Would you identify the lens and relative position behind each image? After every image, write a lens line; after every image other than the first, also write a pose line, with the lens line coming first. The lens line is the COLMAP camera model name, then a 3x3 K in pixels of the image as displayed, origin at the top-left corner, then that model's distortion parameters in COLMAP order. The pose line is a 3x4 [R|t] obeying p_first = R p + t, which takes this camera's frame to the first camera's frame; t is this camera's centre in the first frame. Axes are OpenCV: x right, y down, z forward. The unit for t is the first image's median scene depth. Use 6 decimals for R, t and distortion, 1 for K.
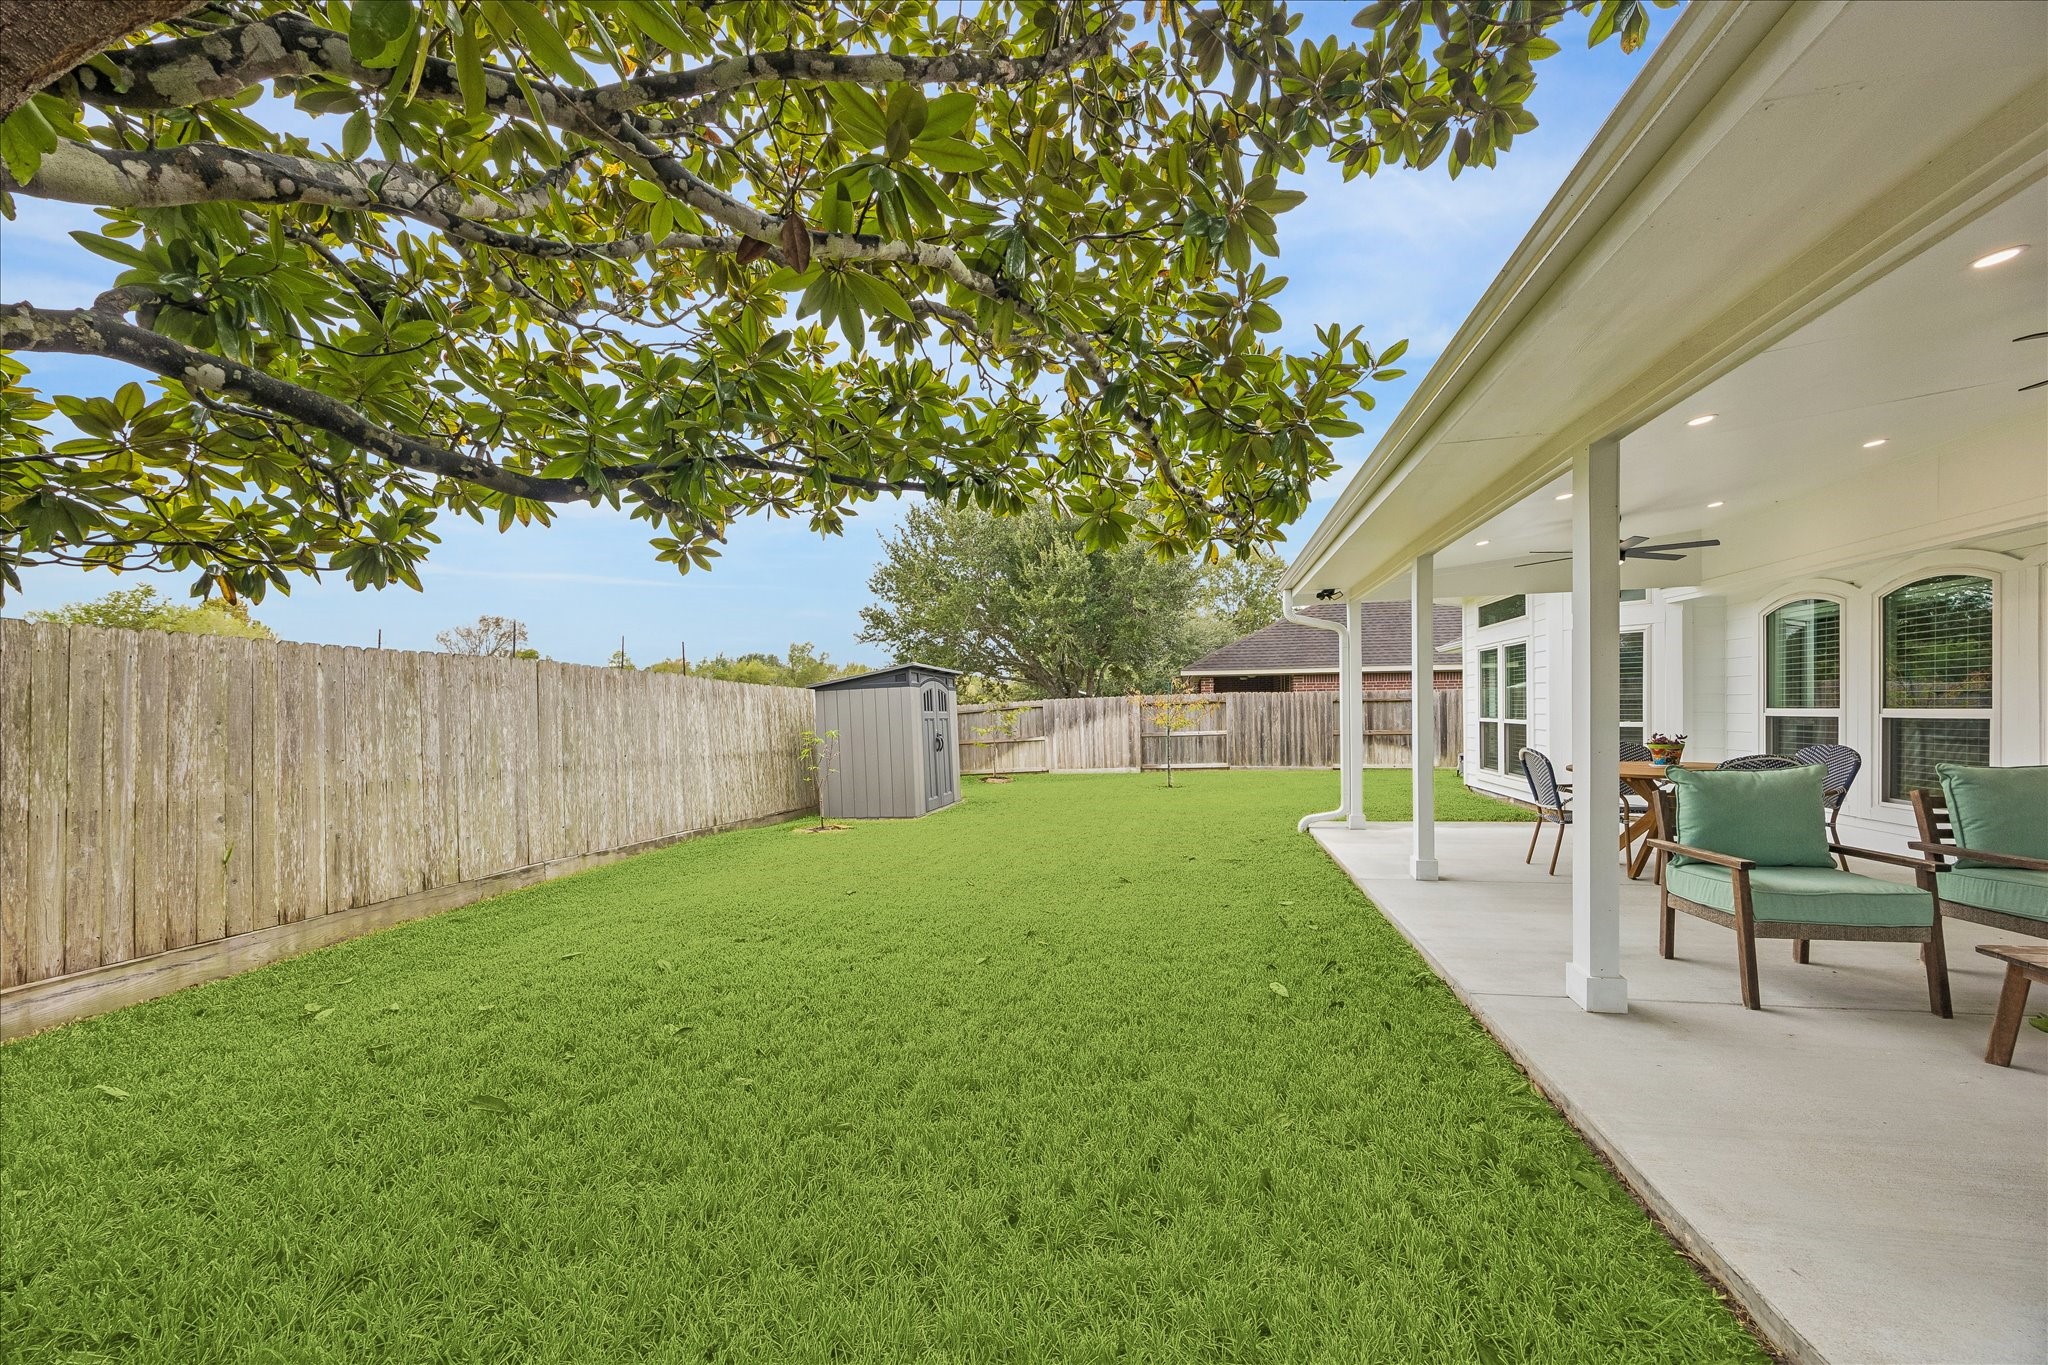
lens RADIAL K [[798.4, 0, 1016.3], [0, 798.4, 721.4], [0, 0, 1]] dist [-0.000172, 0.000036]
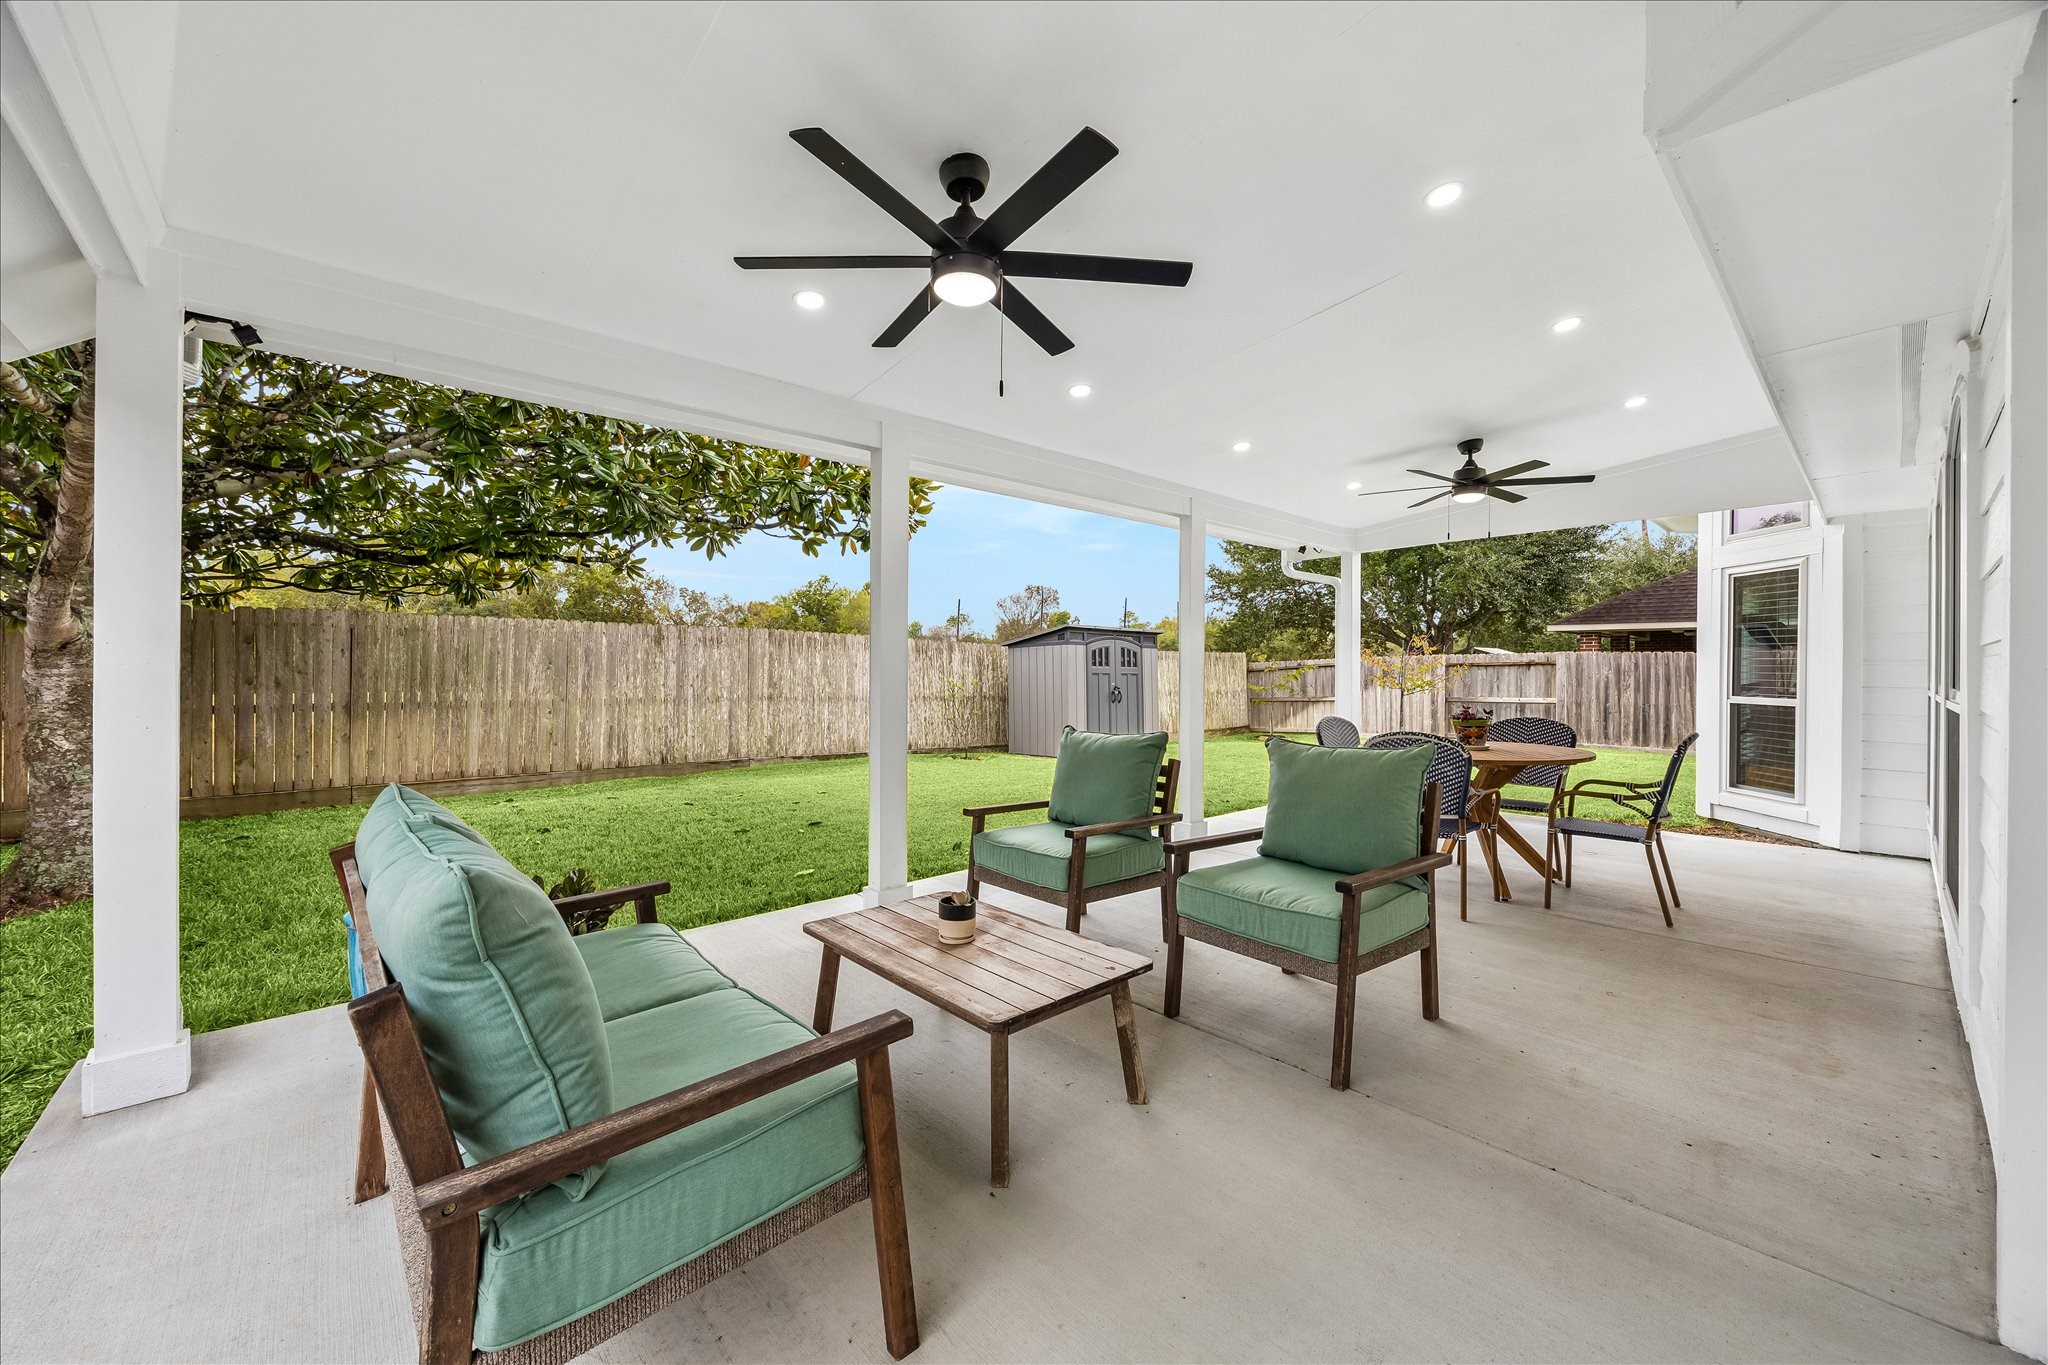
lens RADIAL K [[779.6, 0, 1016.8], [0, 779.6, 682.3], [0, 0, 1]] dist [-0.003023, -0.000033]
pose [[0.814262, 0.030350, -0.579703, 0.776367], [-0.025969, 0.999537, 0.015854, -0.008817], [0.579916, 0.002145, 0.814673, 0.070732]]
